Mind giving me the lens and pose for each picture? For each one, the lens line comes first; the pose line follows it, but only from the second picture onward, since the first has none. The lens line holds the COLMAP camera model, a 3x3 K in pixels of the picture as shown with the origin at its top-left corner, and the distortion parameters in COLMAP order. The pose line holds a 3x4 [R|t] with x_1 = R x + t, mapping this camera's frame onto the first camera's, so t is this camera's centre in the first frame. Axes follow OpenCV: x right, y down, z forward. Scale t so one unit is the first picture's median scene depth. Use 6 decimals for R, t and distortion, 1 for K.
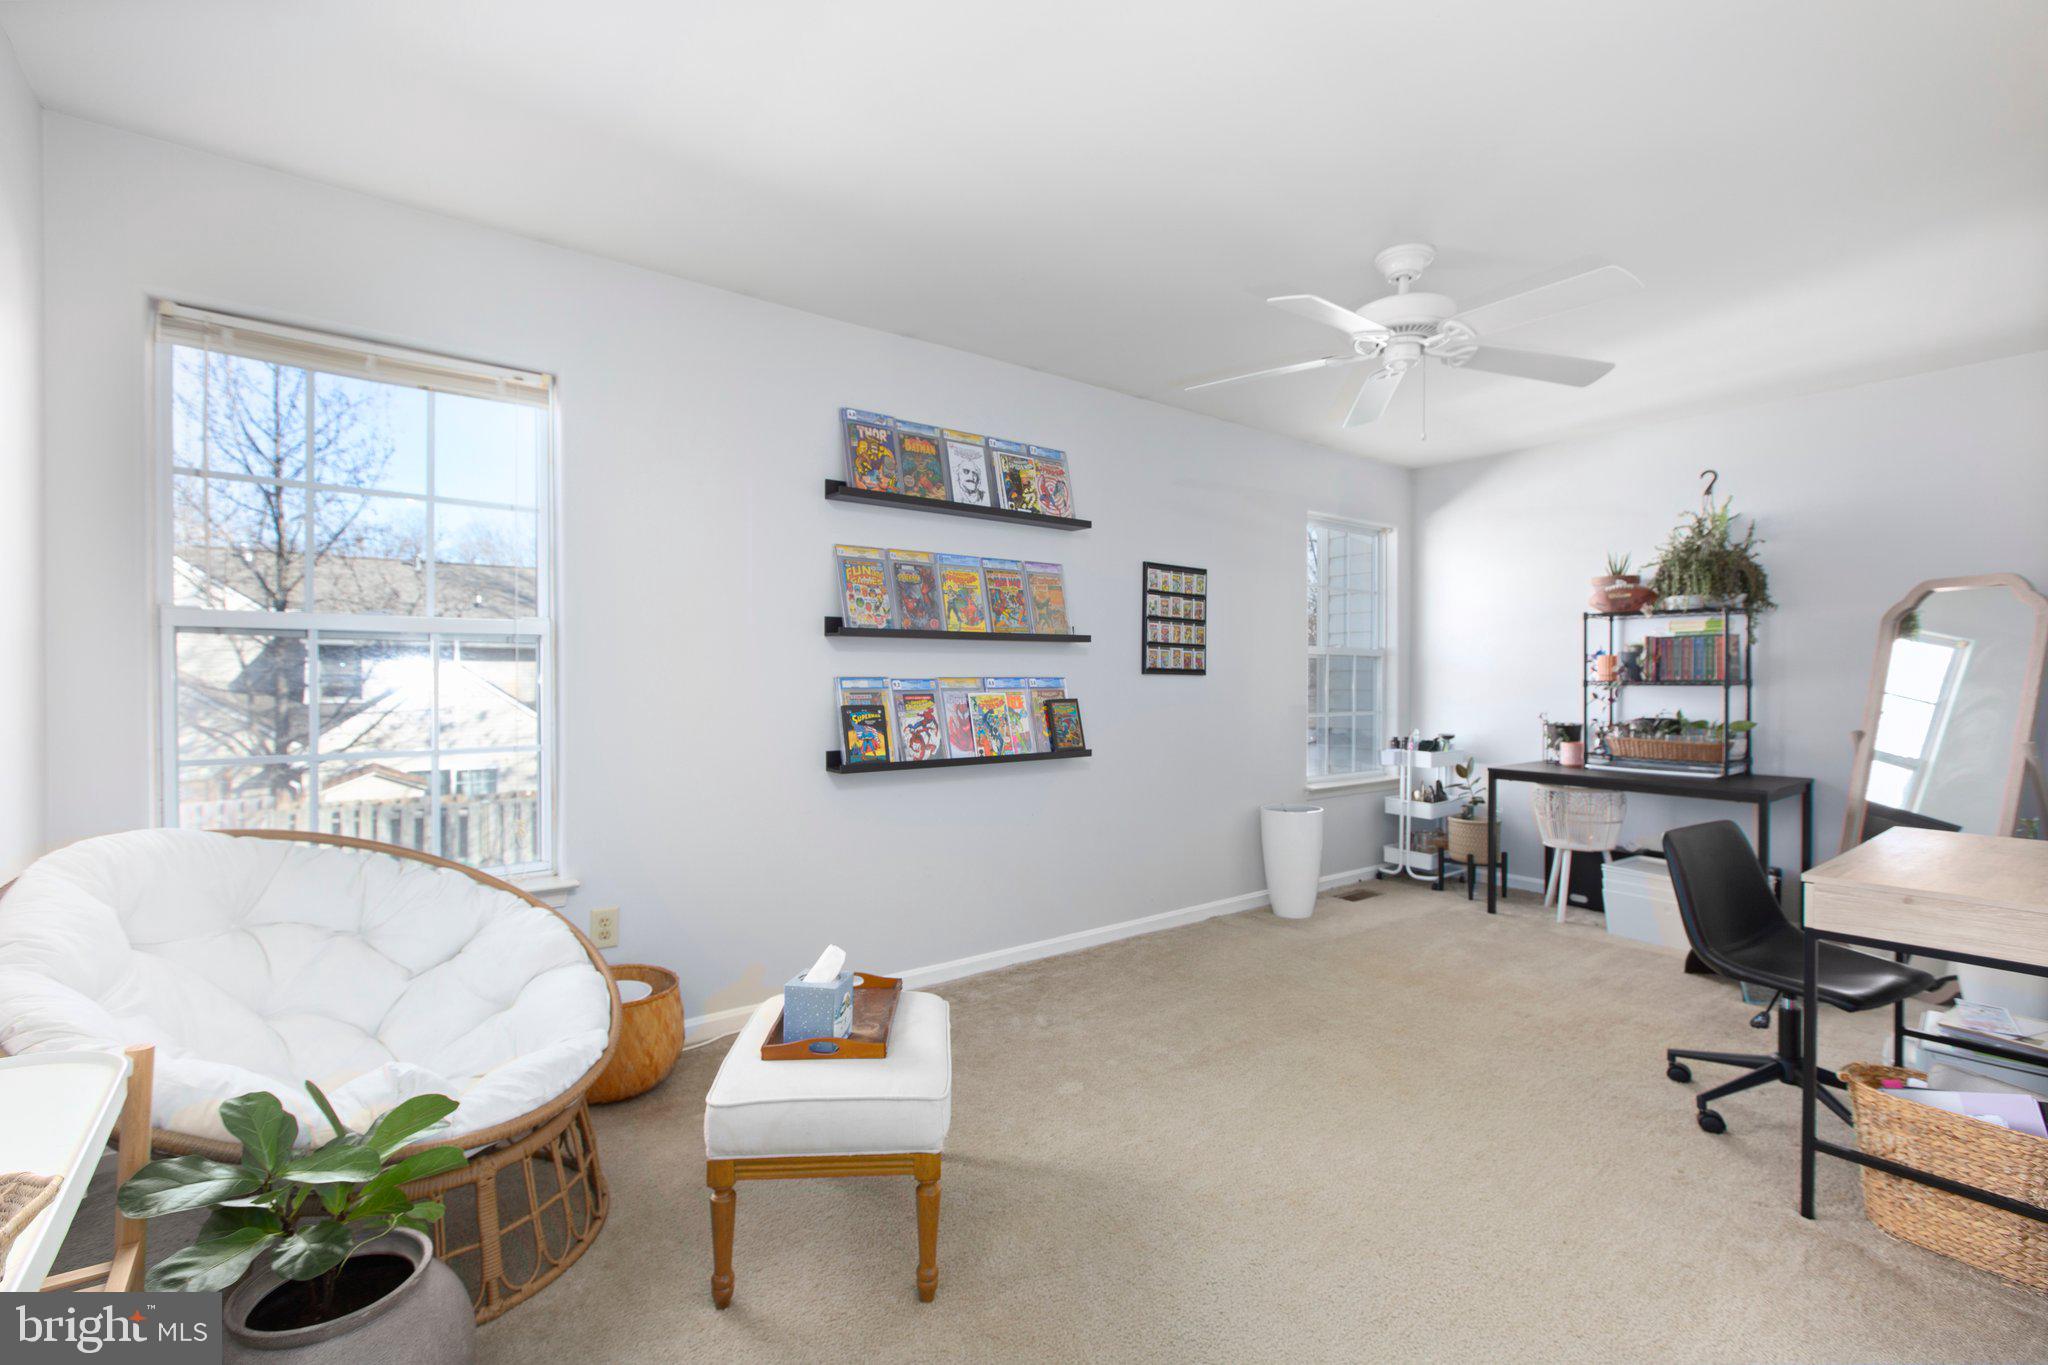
lens RADIAL K [[916.5, 0, 1014.1], [0, 916.5, 682.9], [0, 0, 1]] dist [-0.000110, 0.000066]
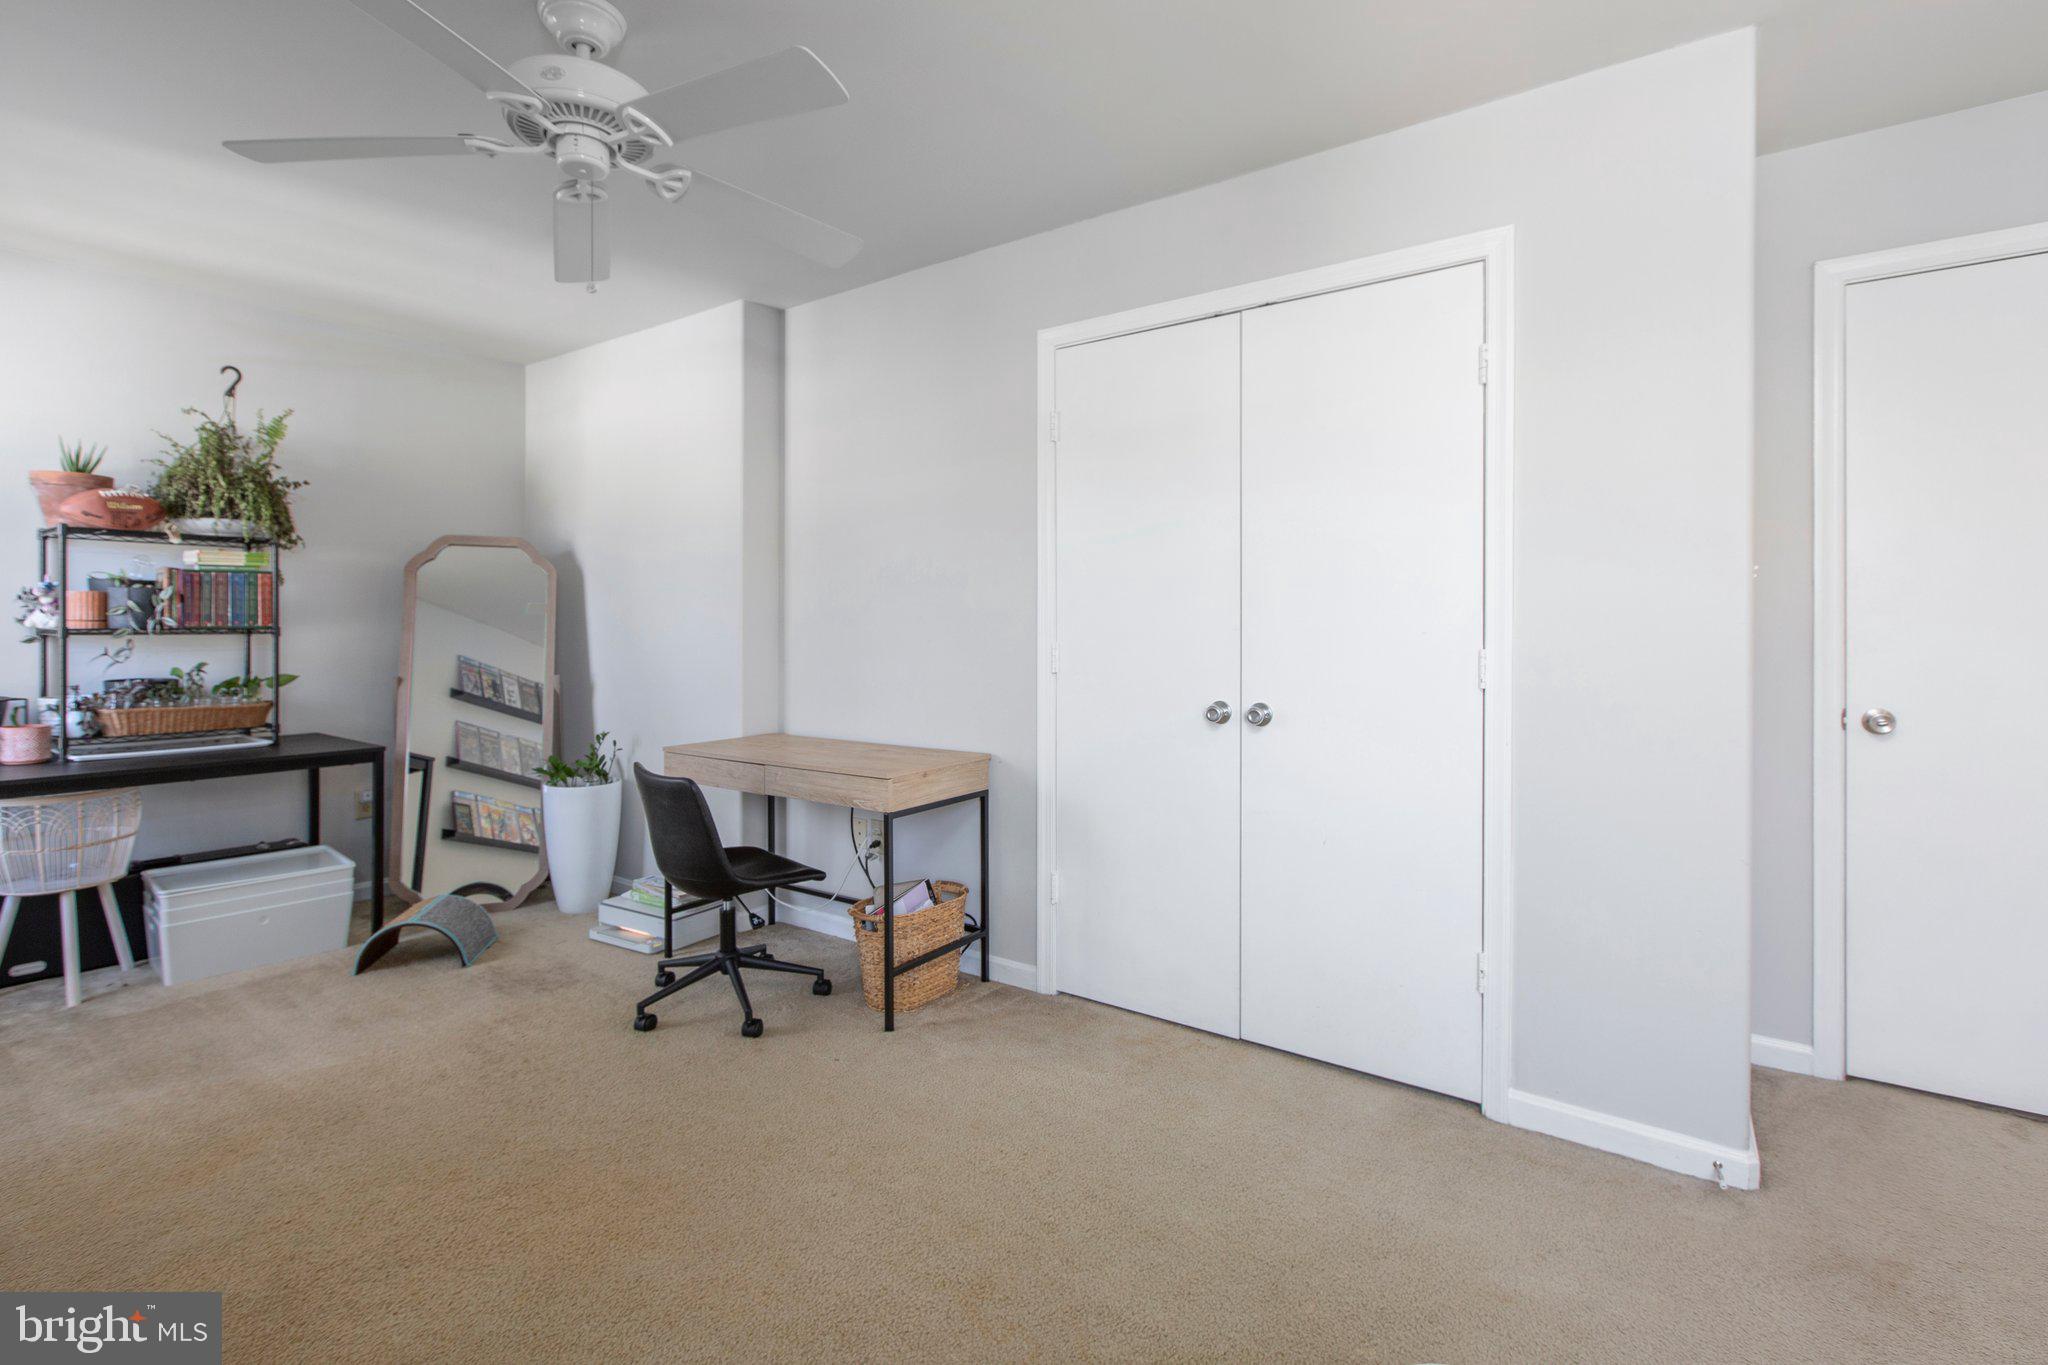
lens RADIAL K [[956.1, 0, 1025.0], [0, 956.1, 625.4], [0, 0, 1]] dist [0.001052, 0.000197]
pose [[-0.298857, 0.003294, 0.954292, -0.250778], [-0.000171, 0.999994, -0.003505, -0.002065], [-0.954298, -0.001210, -0.298854, 0.588573]]
